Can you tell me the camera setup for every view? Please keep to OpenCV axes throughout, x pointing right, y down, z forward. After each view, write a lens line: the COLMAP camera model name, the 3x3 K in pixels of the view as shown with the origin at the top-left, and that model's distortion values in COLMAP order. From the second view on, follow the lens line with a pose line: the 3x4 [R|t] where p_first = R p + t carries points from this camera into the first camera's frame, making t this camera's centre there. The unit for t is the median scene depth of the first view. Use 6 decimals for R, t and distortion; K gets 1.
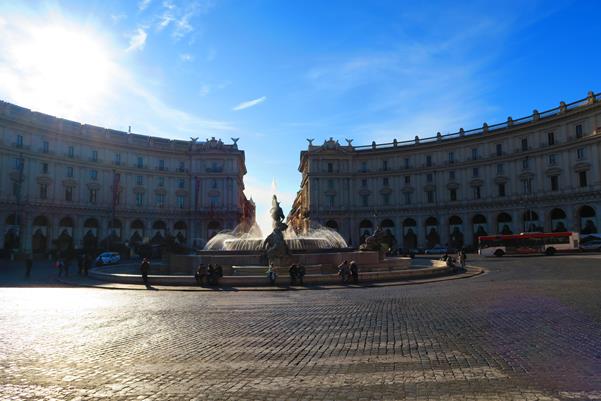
lens RADIAL K [[417.7, 0, 300.5], [0, 417.7, 200.5], [0, 0, 1]] dist [-0.001087, 0.001989]
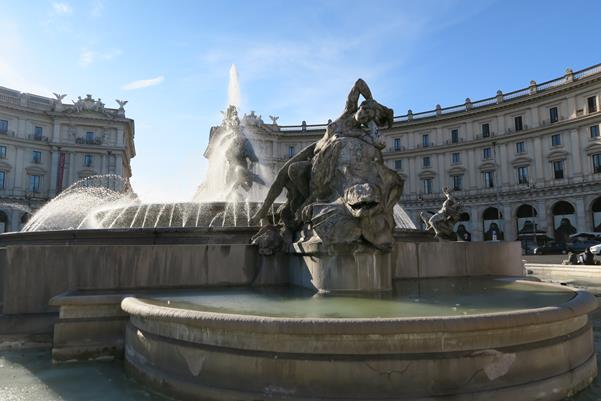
lens RADIAL K [[415.5, 0, 300.5], [0, 415.5, 200.5], [0, 0, 1]] dist [-0.009765, -0.000008]
pose [[0.966947, 0.035603, 0.252479, -0.033622], [-0.031154, 0.999281, -0.021600, 0.033940], [-0.253067, 0.013020, 0.967361, 0.238645]]
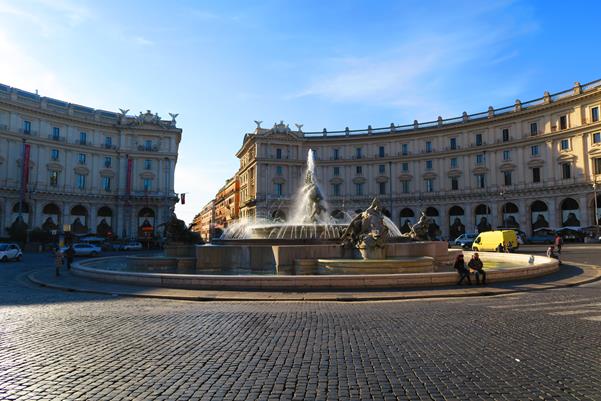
lens RADIAL K [[417.7, 0, 300.5], [0, 417.7, 200.5], [0, 0, 1]] dist [-0.001087, 0.001989]
pose [[0.973068, 0.029374, 0.228639, -0.100152], [-0.033365, 0.999351, 0.013611, 0.012947], [-0.228090, -0.020873, 0.973416, 0.088972]]
